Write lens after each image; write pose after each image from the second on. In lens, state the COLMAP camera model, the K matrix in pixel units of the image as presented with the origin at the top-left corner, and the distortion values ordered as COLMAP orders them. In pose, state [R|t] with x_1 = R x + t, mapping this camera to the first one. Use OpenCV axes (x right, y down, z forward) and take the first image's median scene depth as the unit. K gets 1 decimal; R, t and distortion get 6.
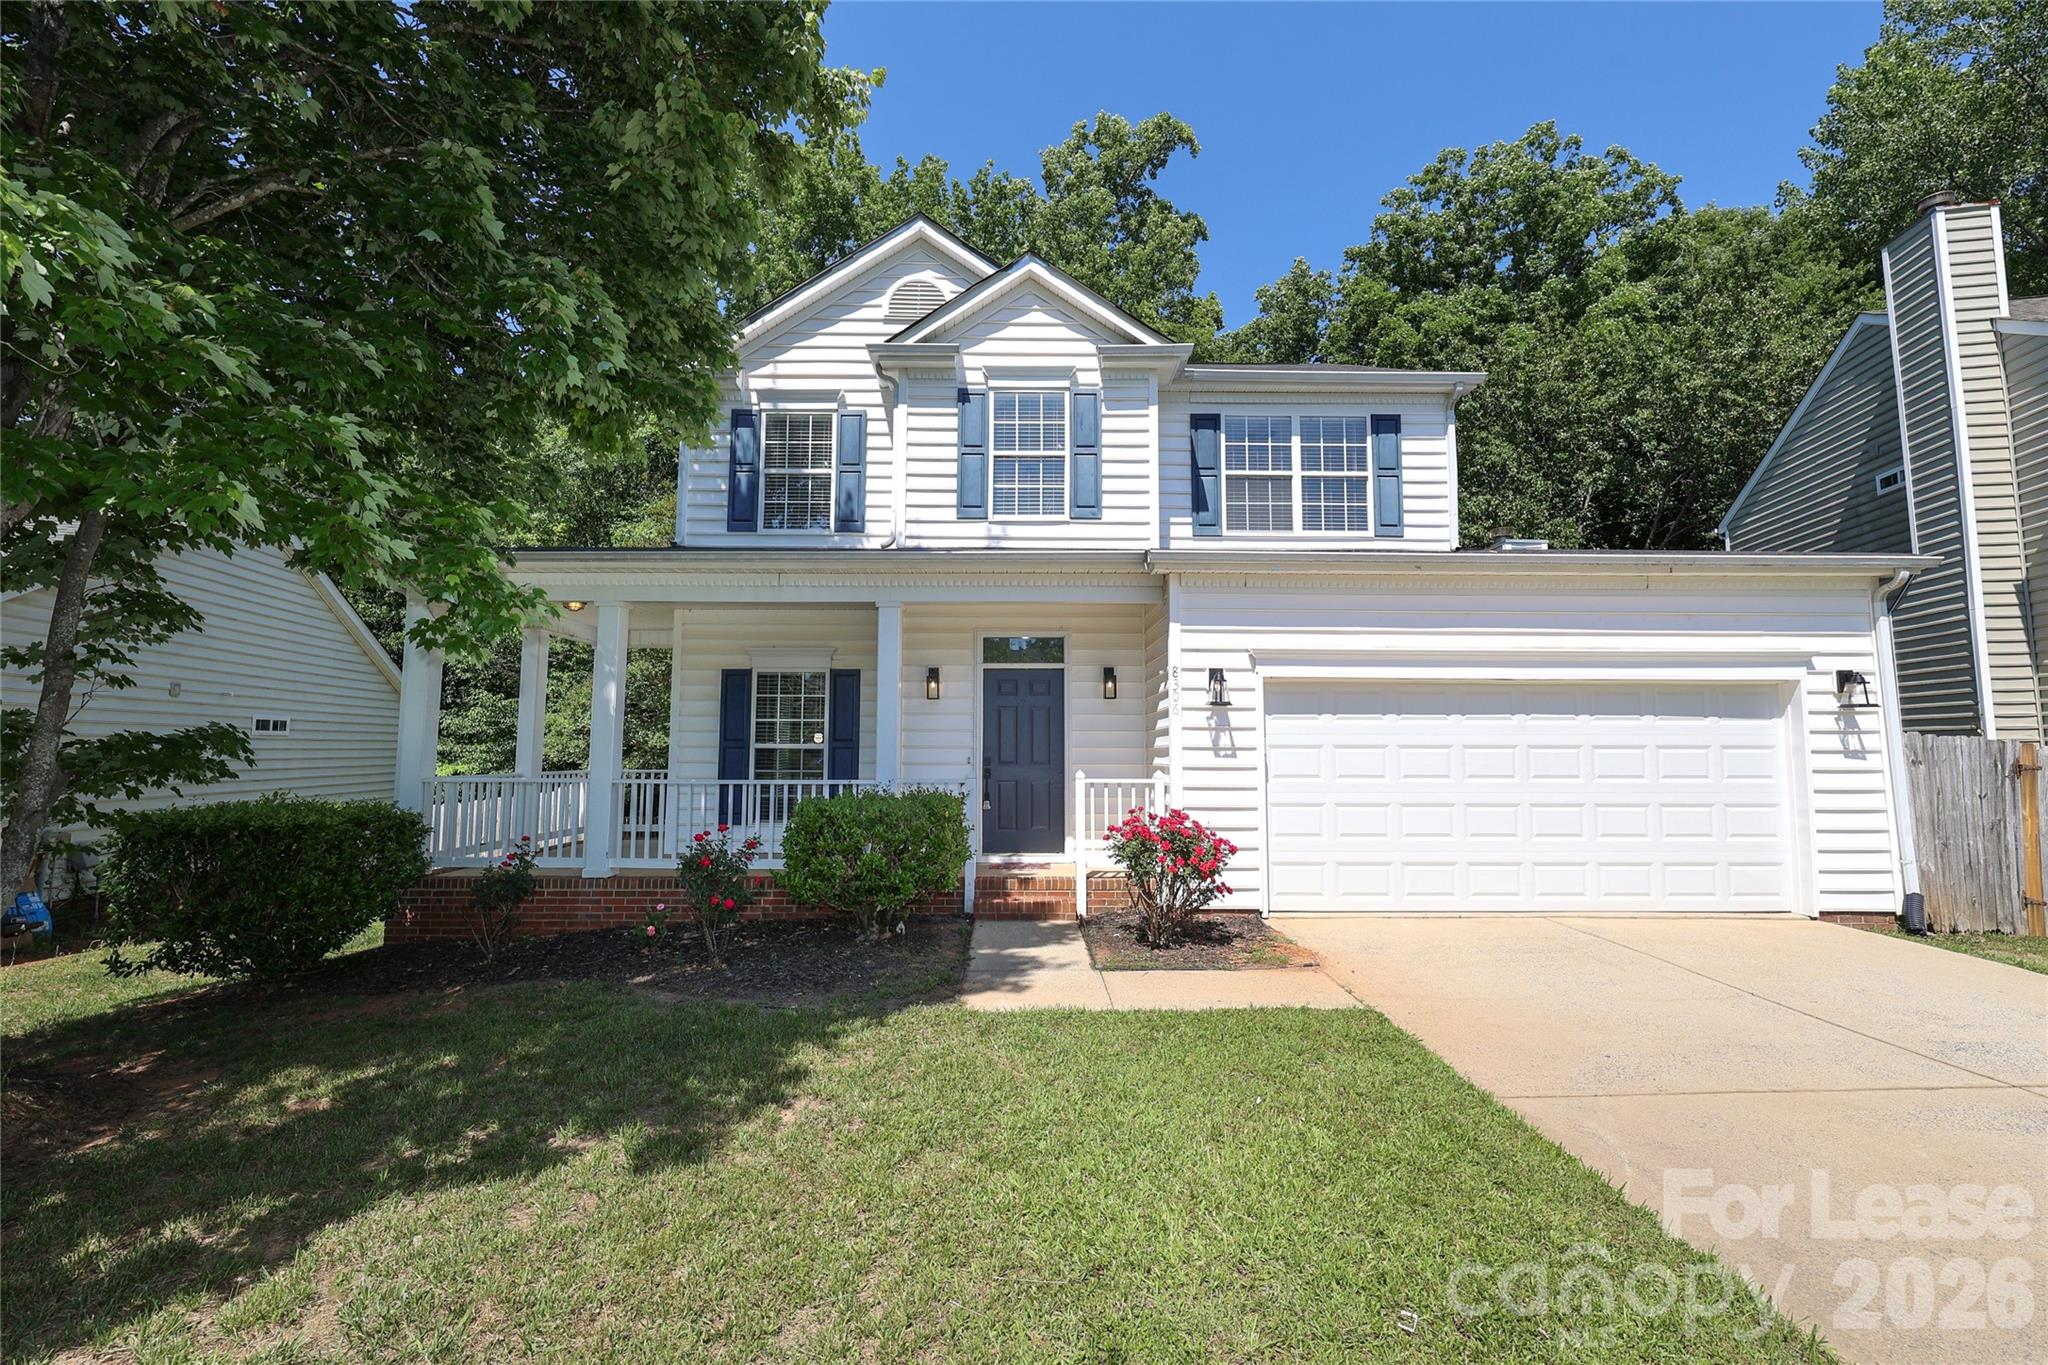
lens RADIAL K [[835.0, 0, 1022.8], [0, 835.0, 655.3], [0, 0, 1]] dist [0.003118, 0.000058]
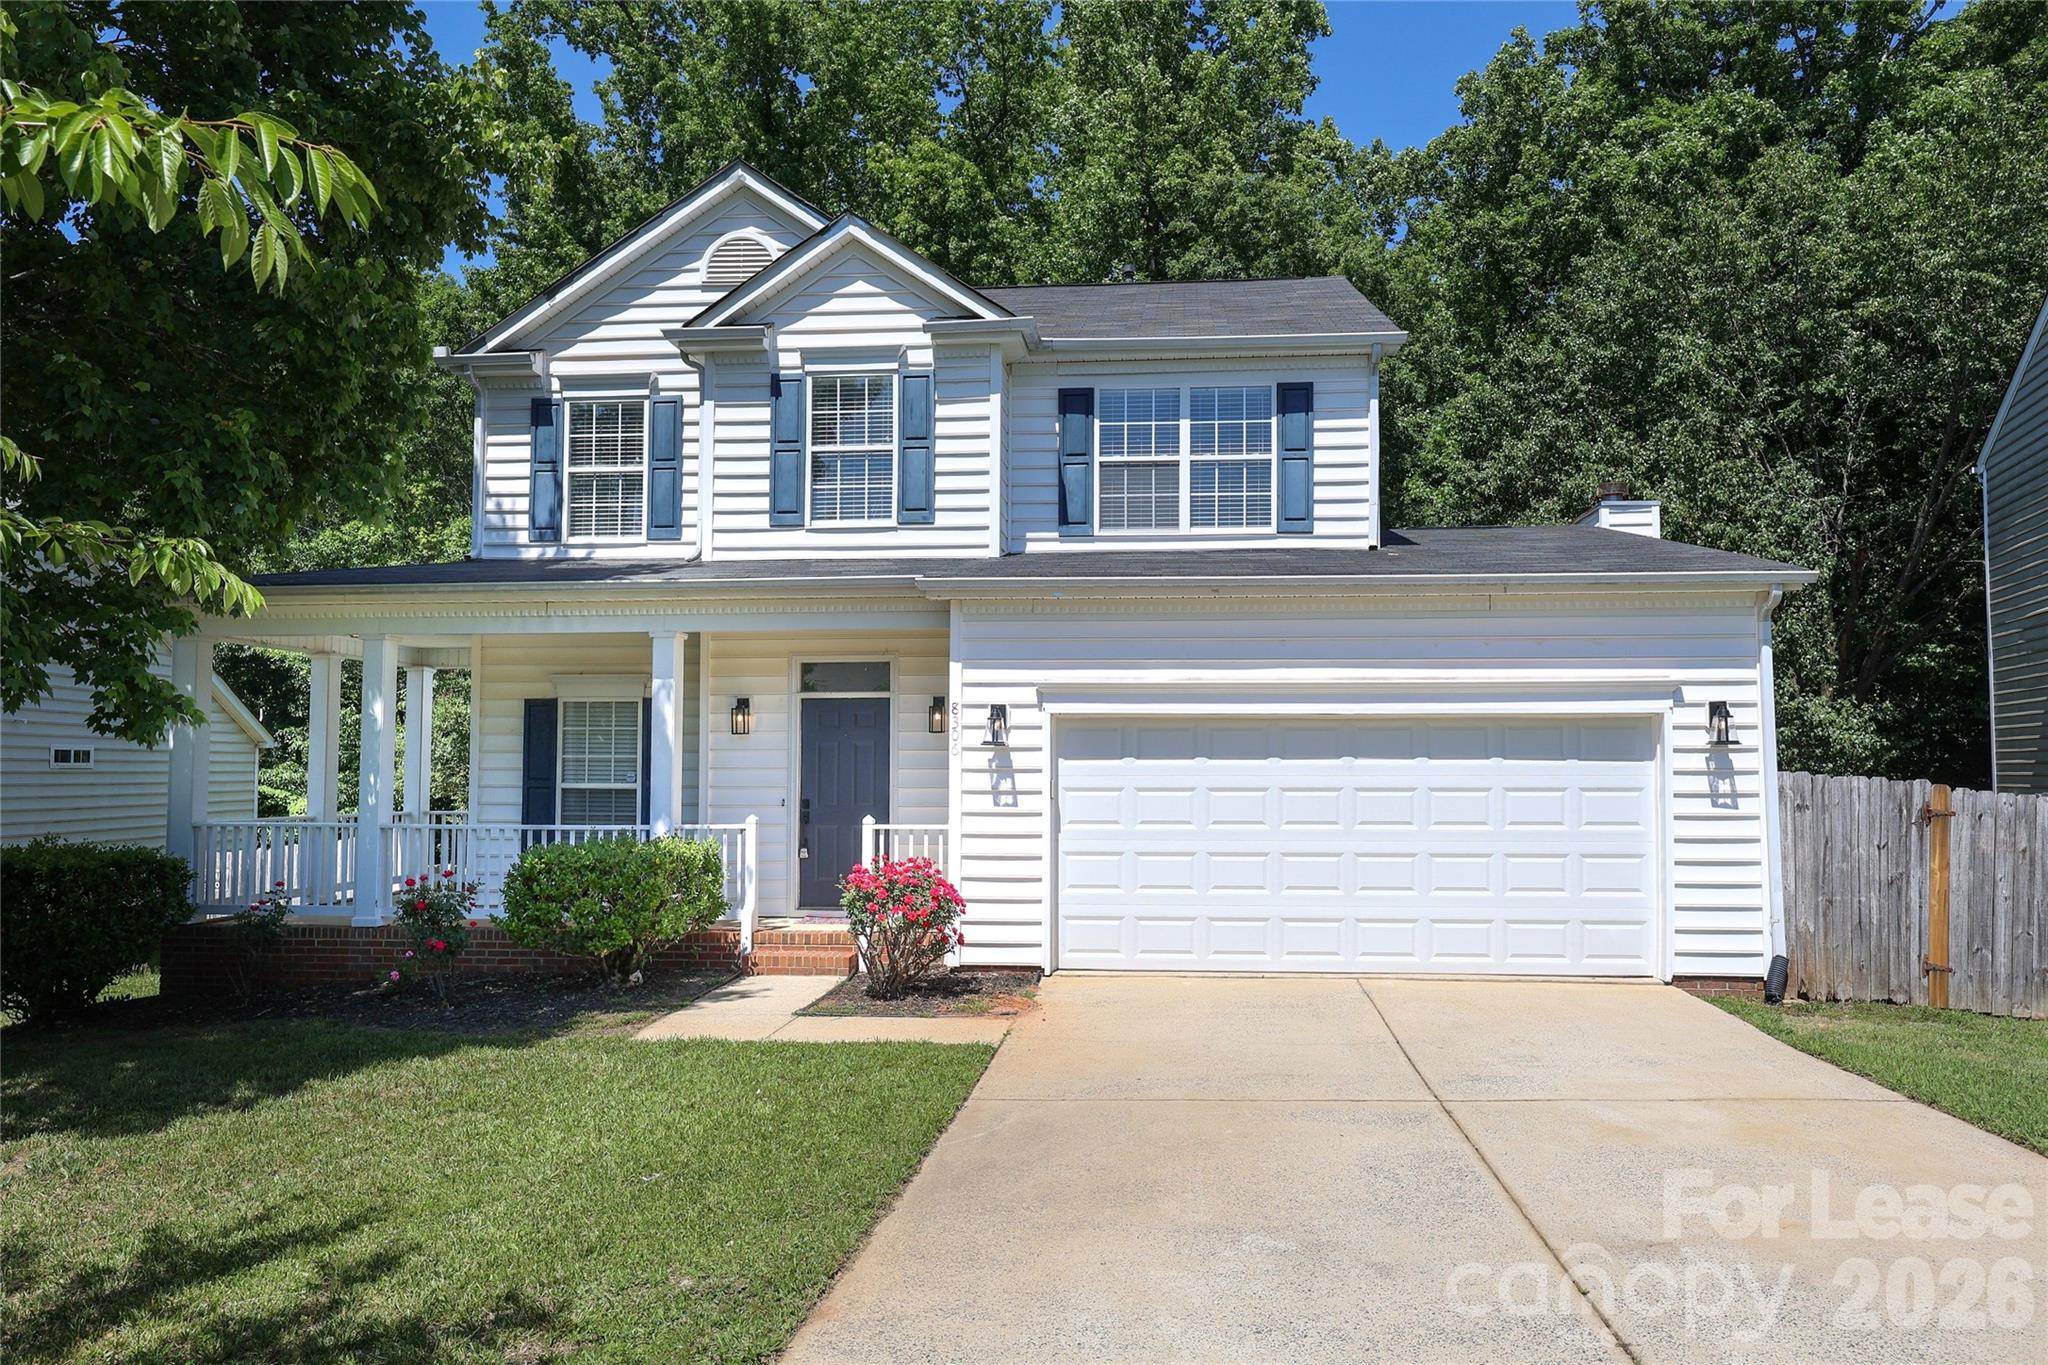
lens RADIAL K [[1234.0, 0, 1024.0], [0, 1234.0, 682.5], [0, 0, 1]] dist [-0.000607, 0.000686]
pose [[0.996031, -0.008543, -0.088591, 0.297054], [0.011954, 0.999205, 0.038040, -0.046652], [0.088195, -0.038948, 0.995341, -0.263691]]
